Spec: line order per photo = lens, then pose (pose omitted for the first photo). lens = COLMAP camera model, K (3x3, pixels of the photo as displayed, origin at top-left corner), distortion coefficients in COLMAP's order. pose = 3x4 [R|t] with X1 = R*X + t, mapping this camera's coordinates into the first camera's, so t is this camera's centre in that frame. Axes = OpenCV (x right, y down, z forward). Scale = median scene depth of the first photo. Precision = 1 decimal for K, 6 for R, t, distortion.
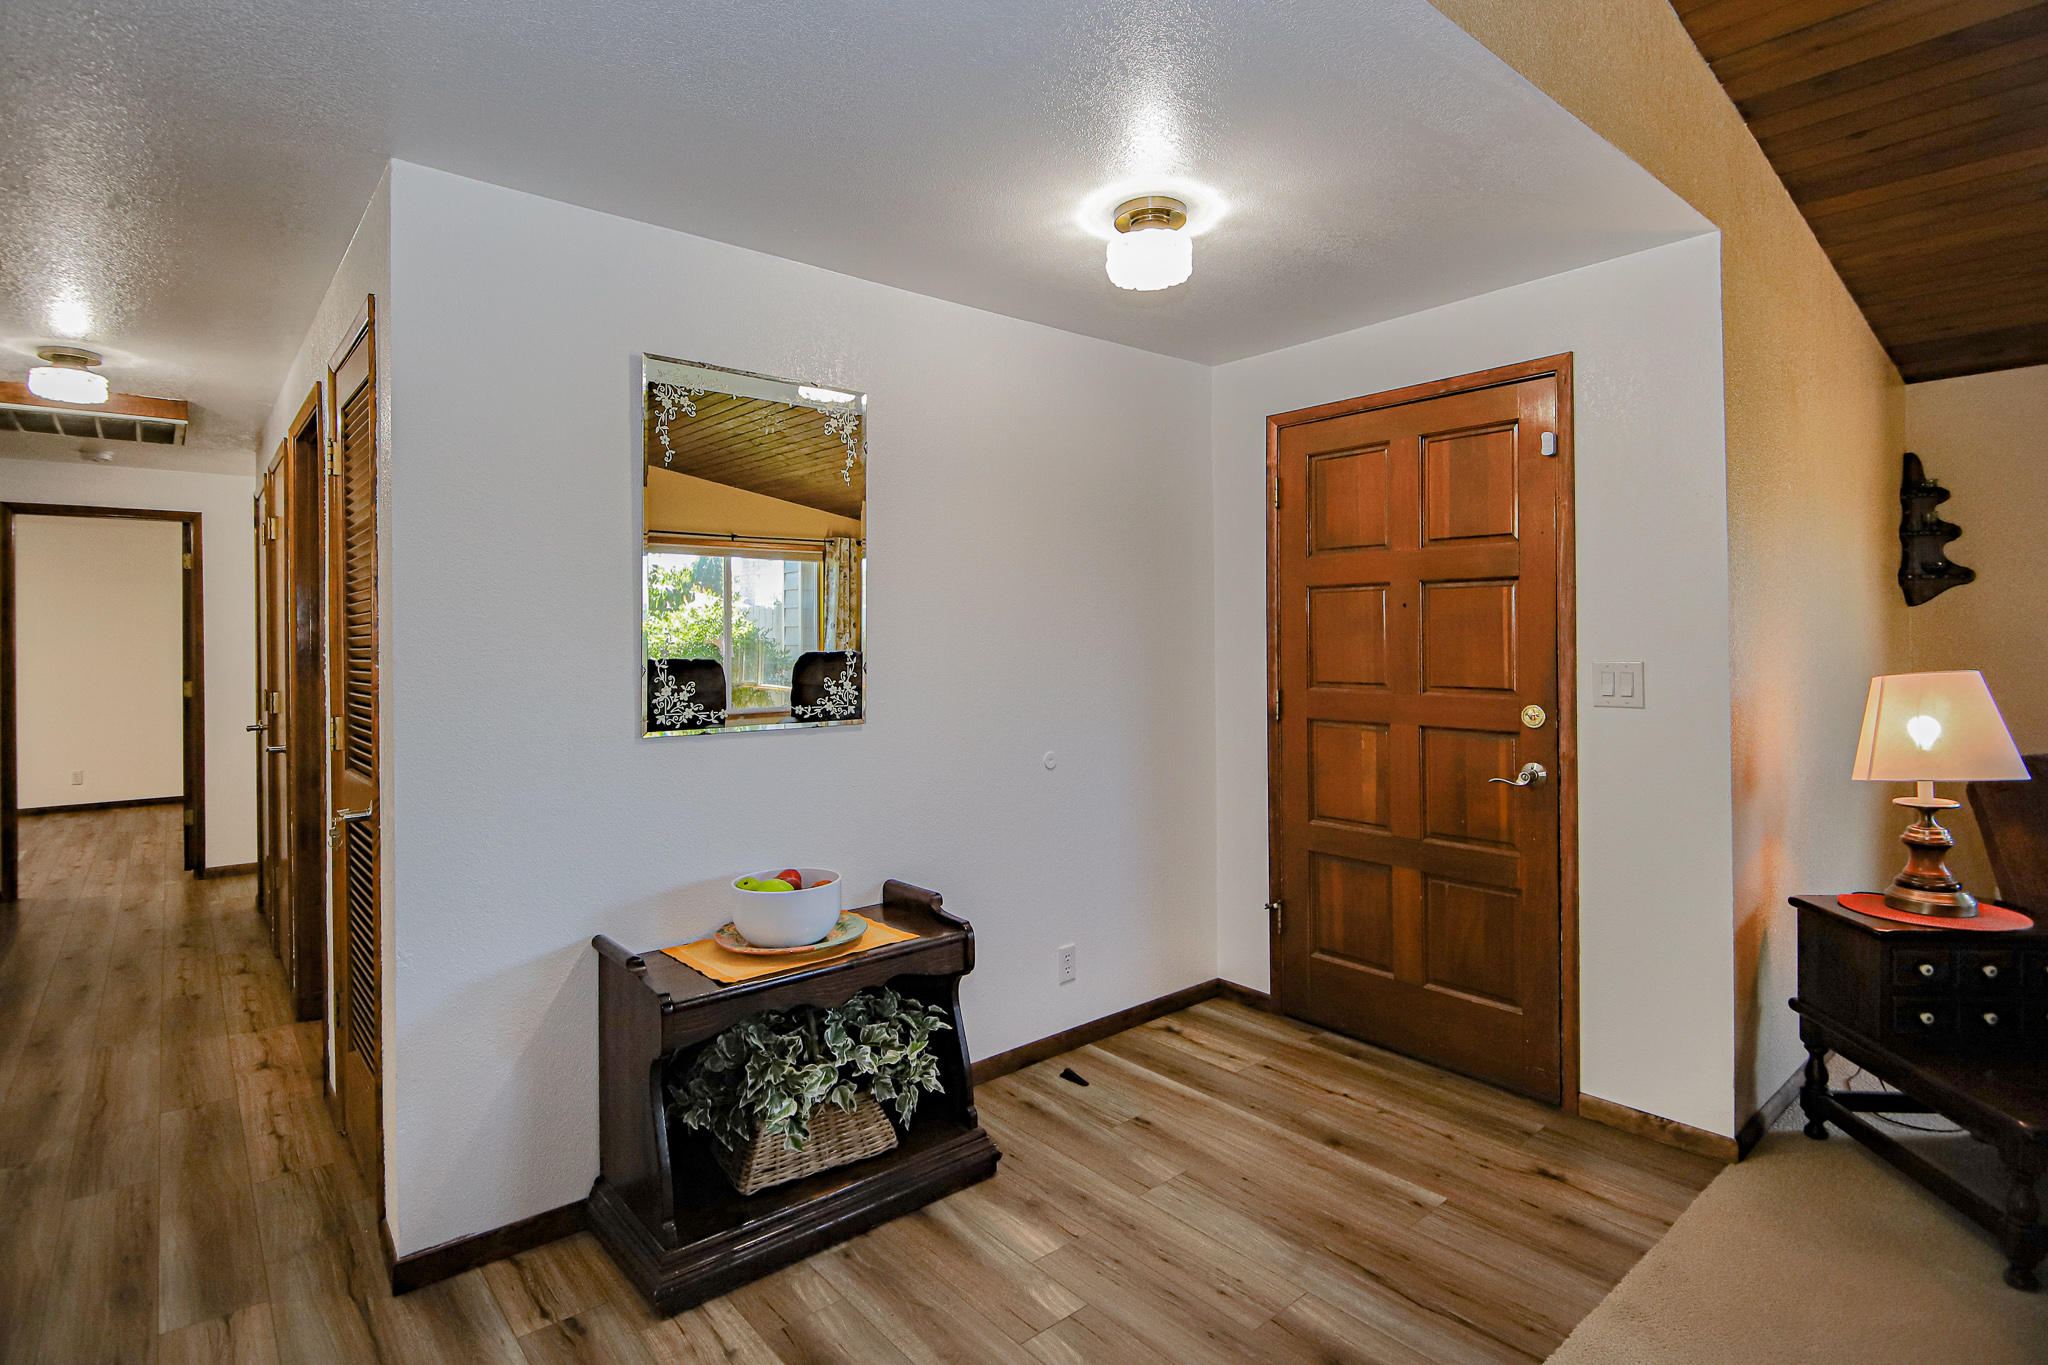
lens RADIAL K [[1027.1, 0, 1068.1], [0, 1027.1, 634.1], [0, 0, 1]] dist [-0.004834, -0.000418]
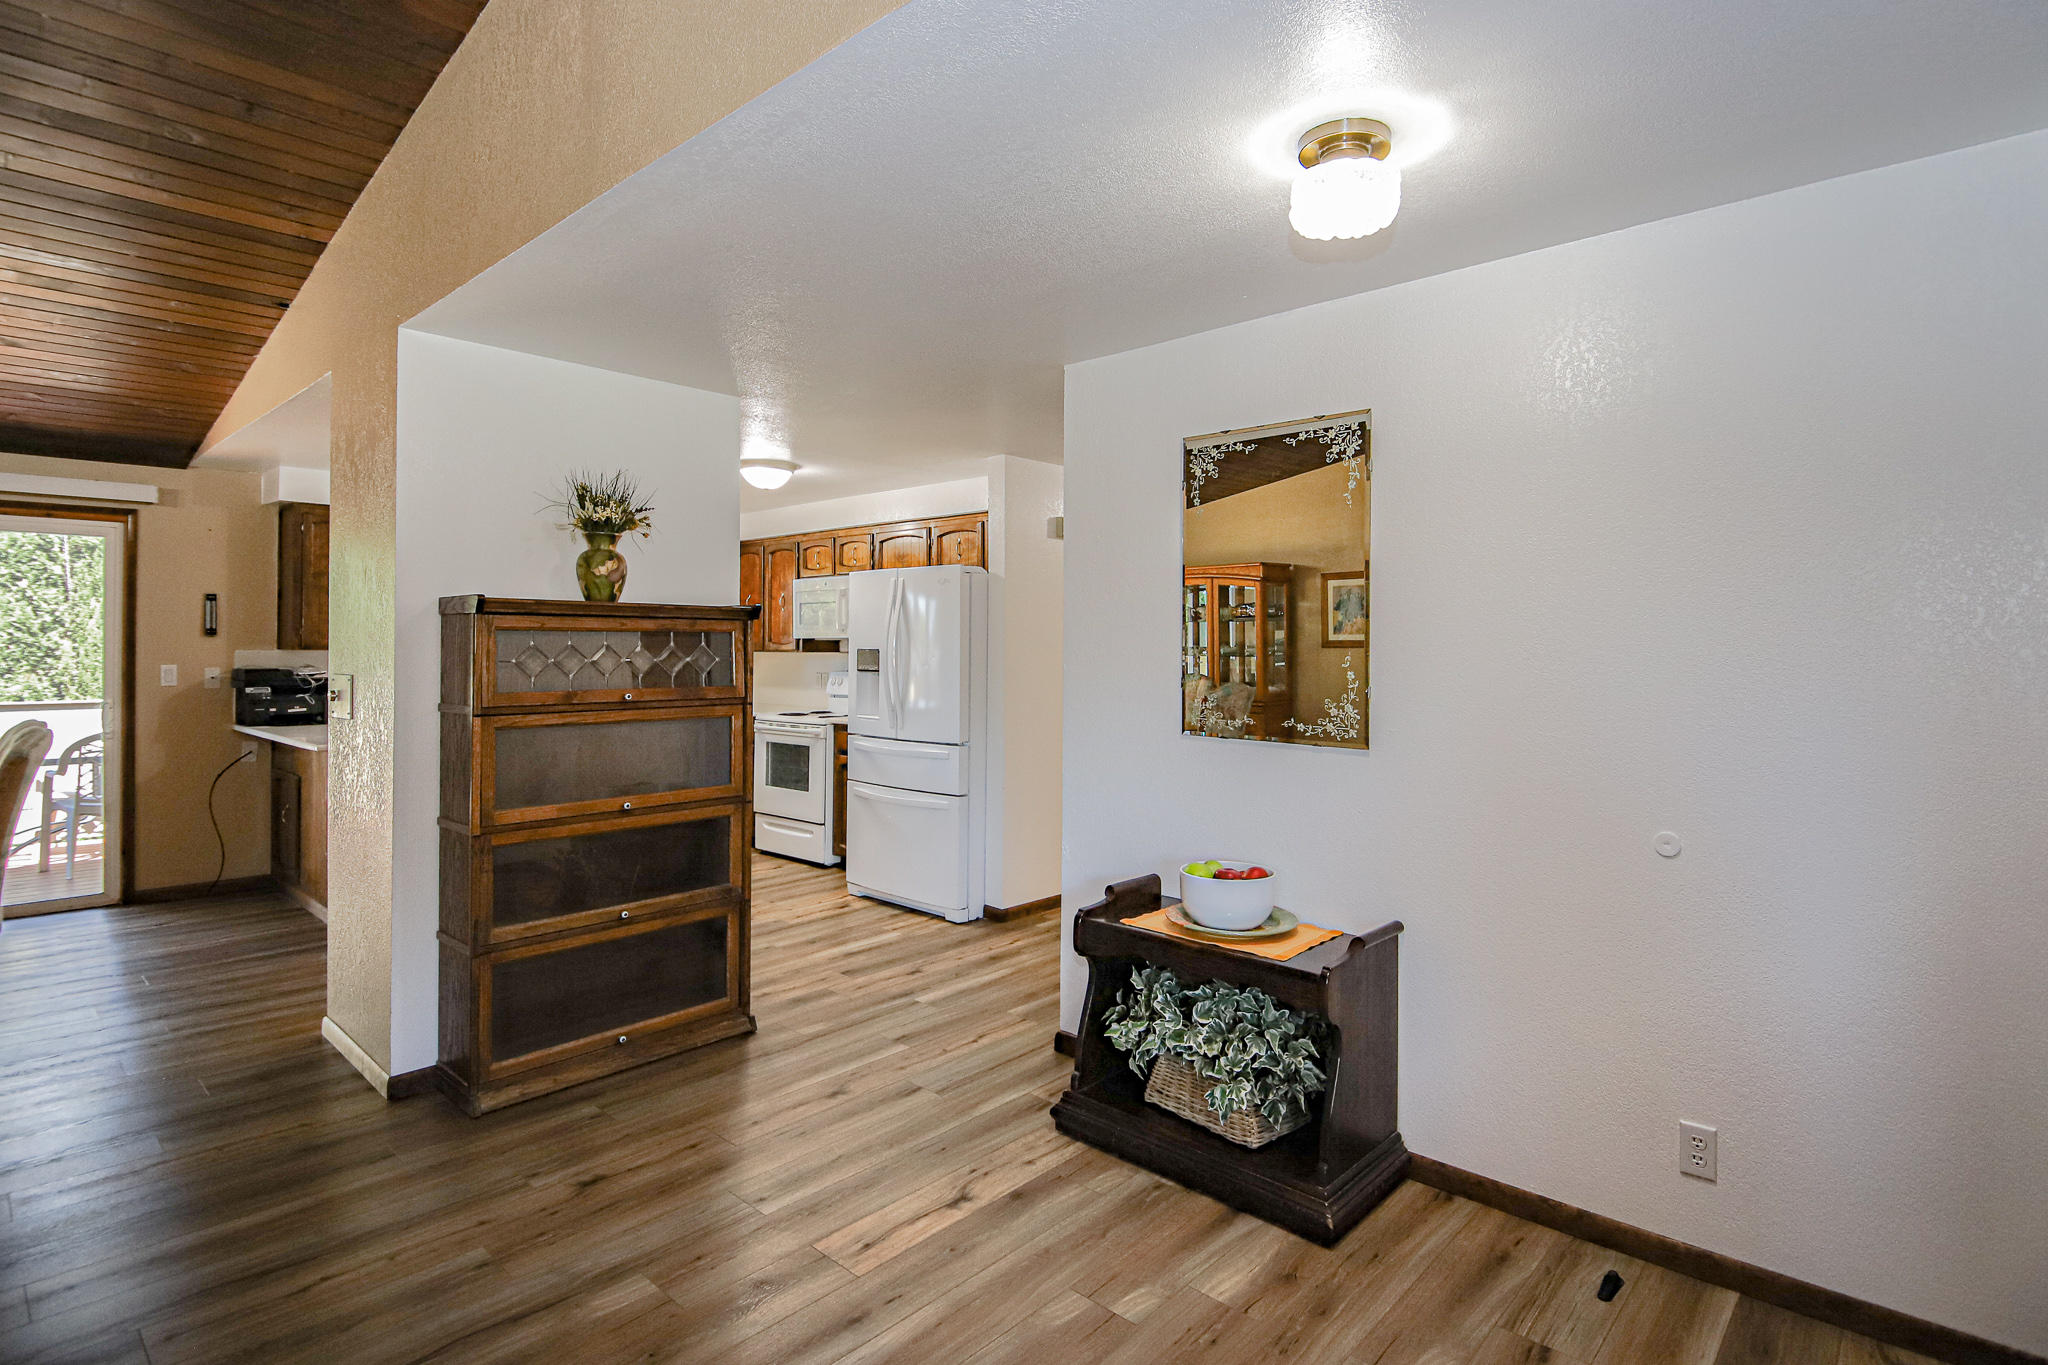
lens RADIAL K [[1027.1, 0, 1027.4], [0, 1027.1, 665.7], [0, 0, 1]] dist [-0.004834, -0.000418]
pose [[0.090656, 0.016172, -0.995751, 0.838703], [-0.008219, 0.999846, 0.015490, -0.005319], [0.995848, 0.006780, 0.090775, 0.670690]]
